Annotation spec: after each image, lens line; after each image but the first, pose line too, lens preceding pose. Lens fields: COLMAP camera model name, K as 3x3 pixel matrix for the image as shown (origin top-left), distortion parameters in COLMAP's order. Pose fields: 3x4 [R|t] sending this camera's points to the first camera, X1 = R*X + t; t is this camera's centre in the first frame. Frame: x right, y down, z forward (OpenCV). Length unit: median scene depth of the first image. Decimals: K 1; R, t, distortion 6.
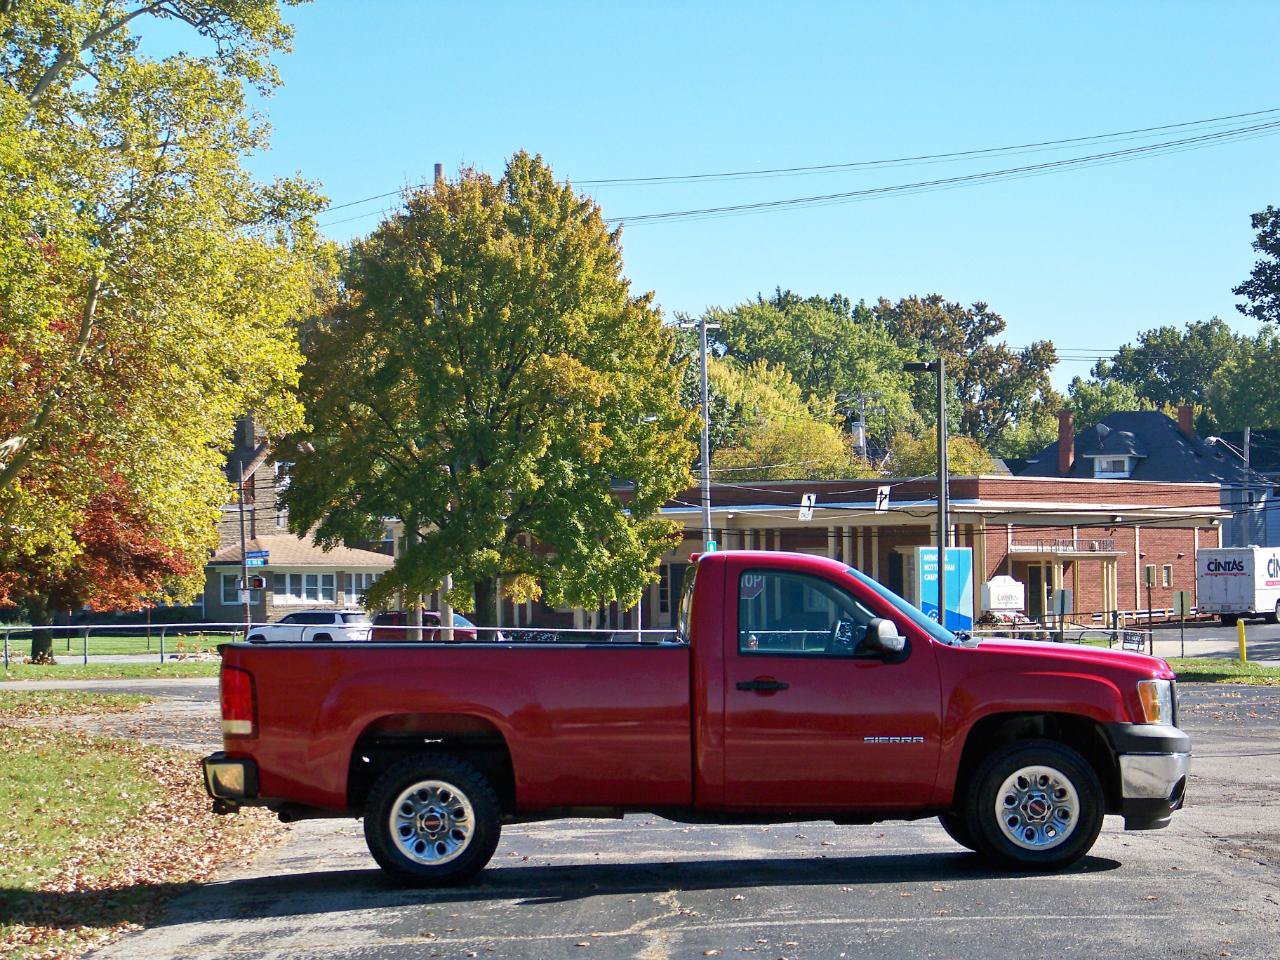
lens RADIAL K [[6535.8, 0, 627.5], [0, 6535.8, 470.9], [0, 0, 1]] dist [0.035974, 0.000000]
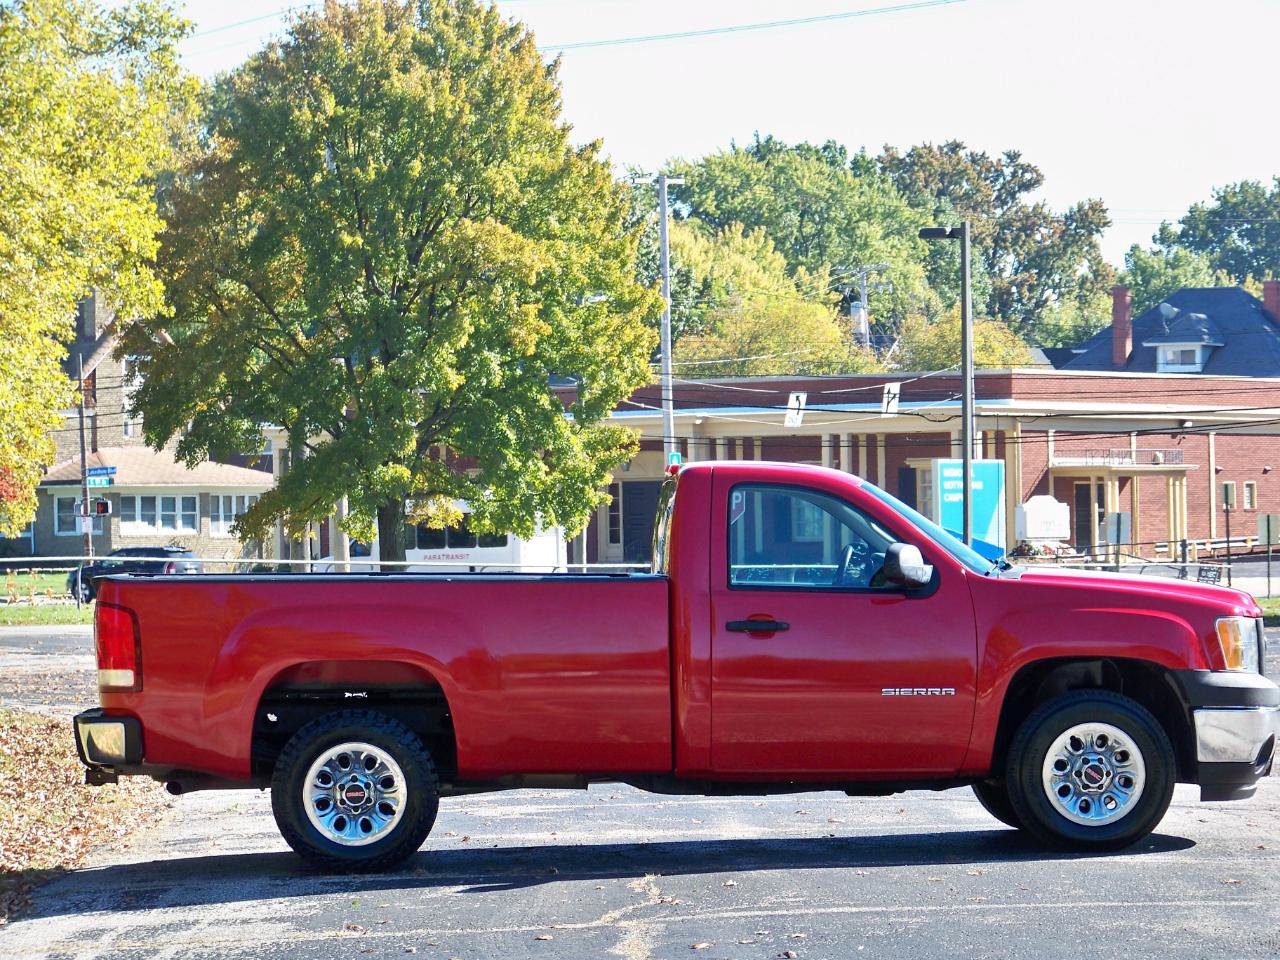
lens RADIAL K [[6535.8, 0, 645.0], [0, 6535.8, 470.4], [0, 0, 1]] dist [0.035974, 0.000000]
pose [[0.999931, -0.002680, -0.011464, 0.018205], [0.002853, 0.999883, 0.015038, 0.000929], [0.011423, -0.015069, 0.999821, 0.205162]]
